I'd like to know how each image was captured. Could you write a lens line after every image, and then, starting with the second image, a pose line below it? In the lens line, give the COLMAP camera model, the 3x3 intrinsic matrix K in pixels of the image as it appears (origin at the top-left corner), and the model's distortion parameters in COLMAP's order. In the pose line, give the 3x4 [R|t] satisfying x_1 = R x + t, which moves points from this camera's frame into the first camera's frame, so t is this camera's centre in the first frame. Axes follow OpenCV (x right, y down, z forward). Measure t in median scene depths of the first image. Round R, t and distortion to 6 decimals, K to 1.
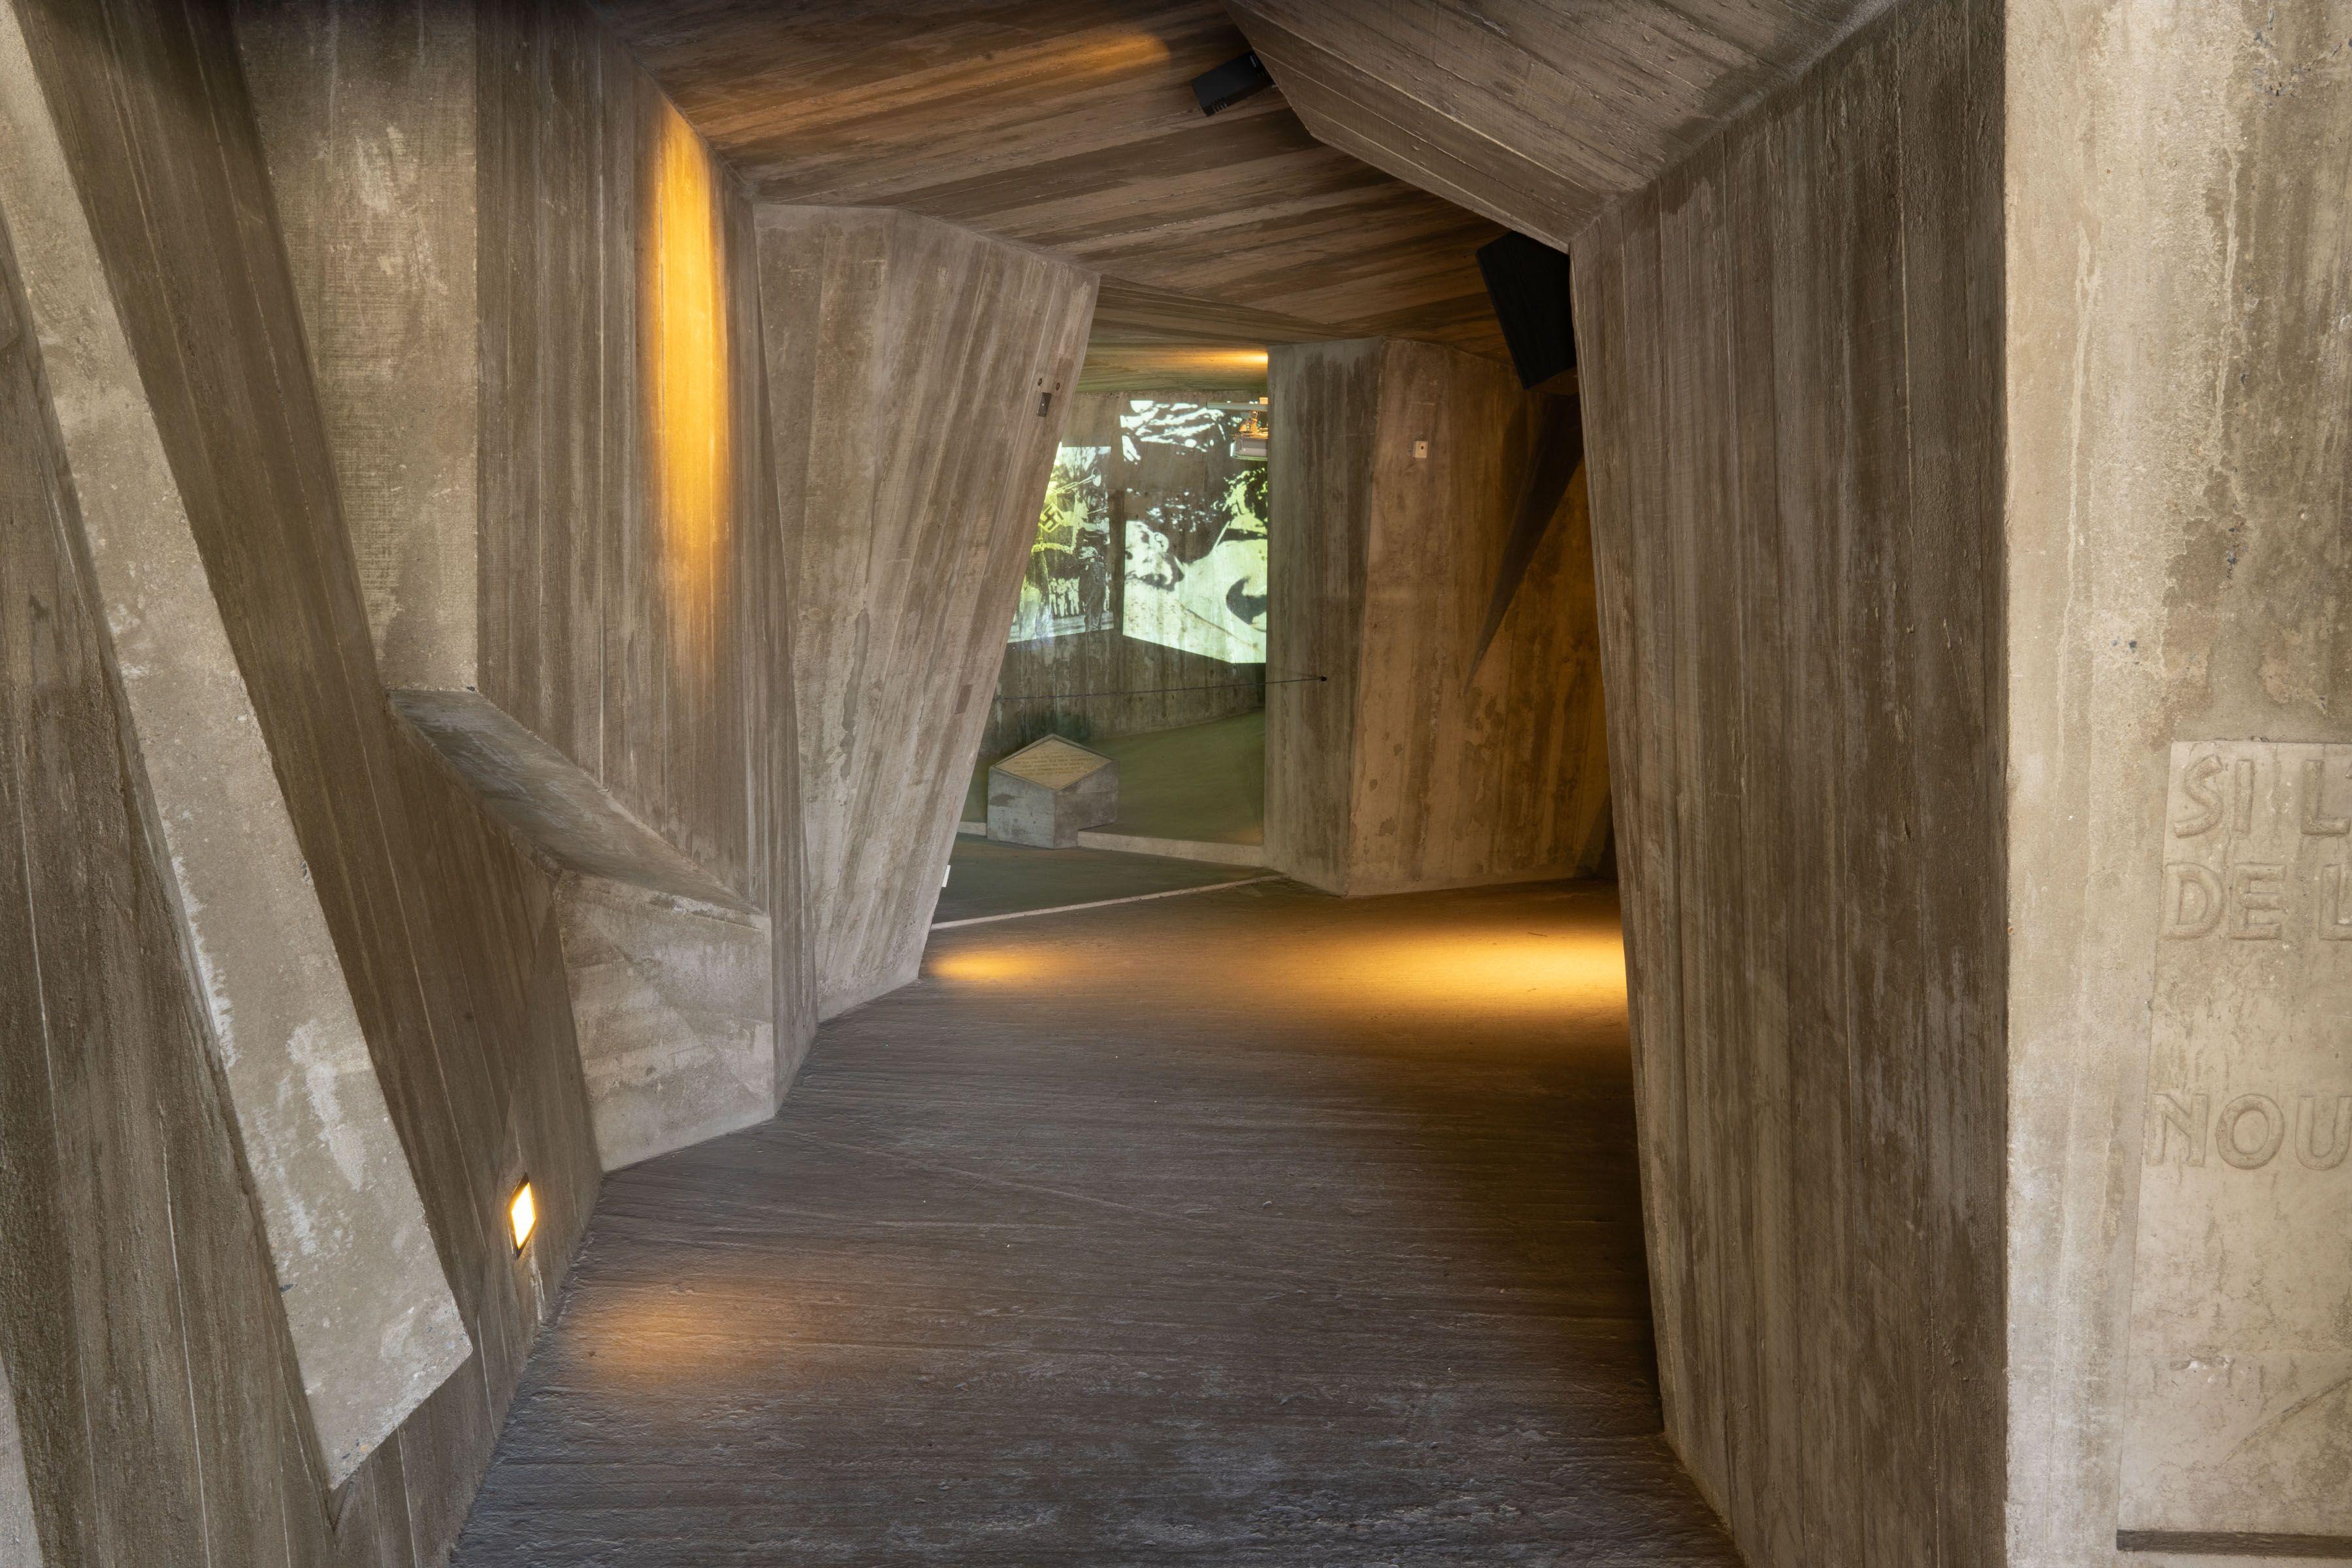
lens RADIAL K [[2325.8, 0, 1178.1], [0, 2325.8, 798.0], [0, 0, 1]] dist [-0.074015, 0.199562]
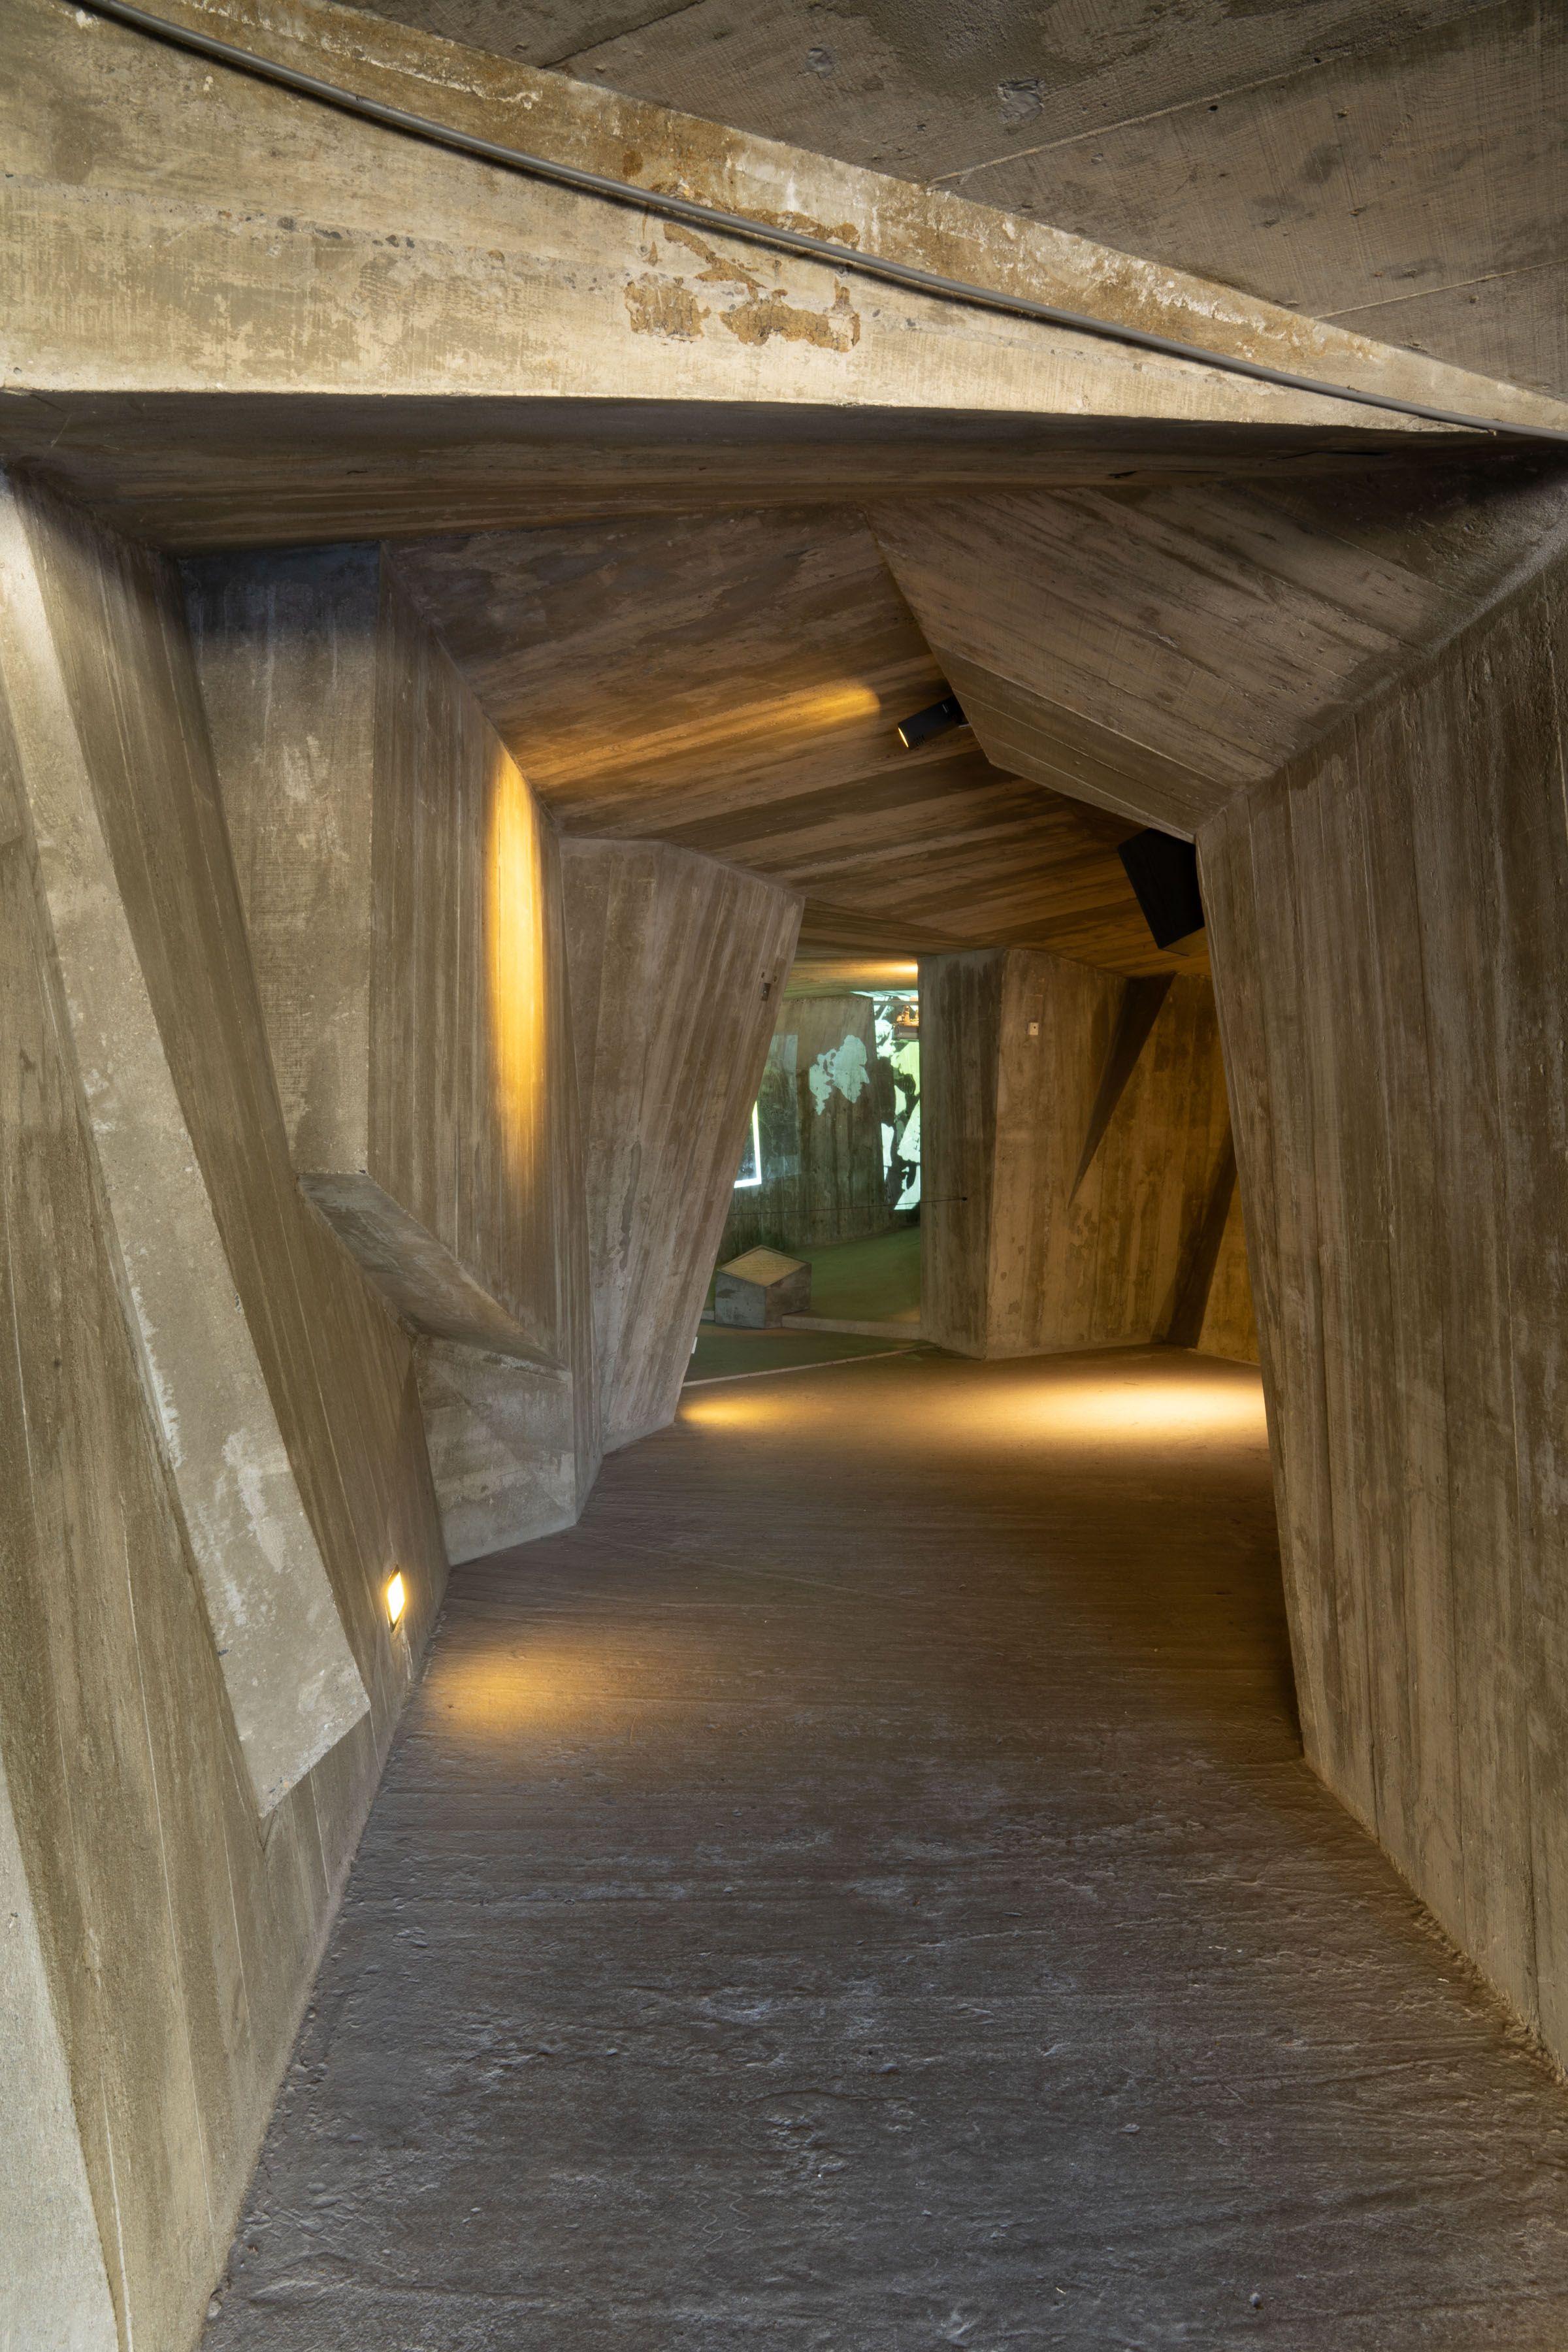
lens RADIAL K [[1650.3, 0, 784.0], [0, 1650.3, 1176.0], [0, 0, 1]] dist [-0.179015, 0.131710]
pose [[0.999501, -0.015925, -0.027272, -0.049178], [0.013786, 0.996945, -0.076884, 0.023731], [0.028413, 0.076469, 0.996667, 0.116677]]
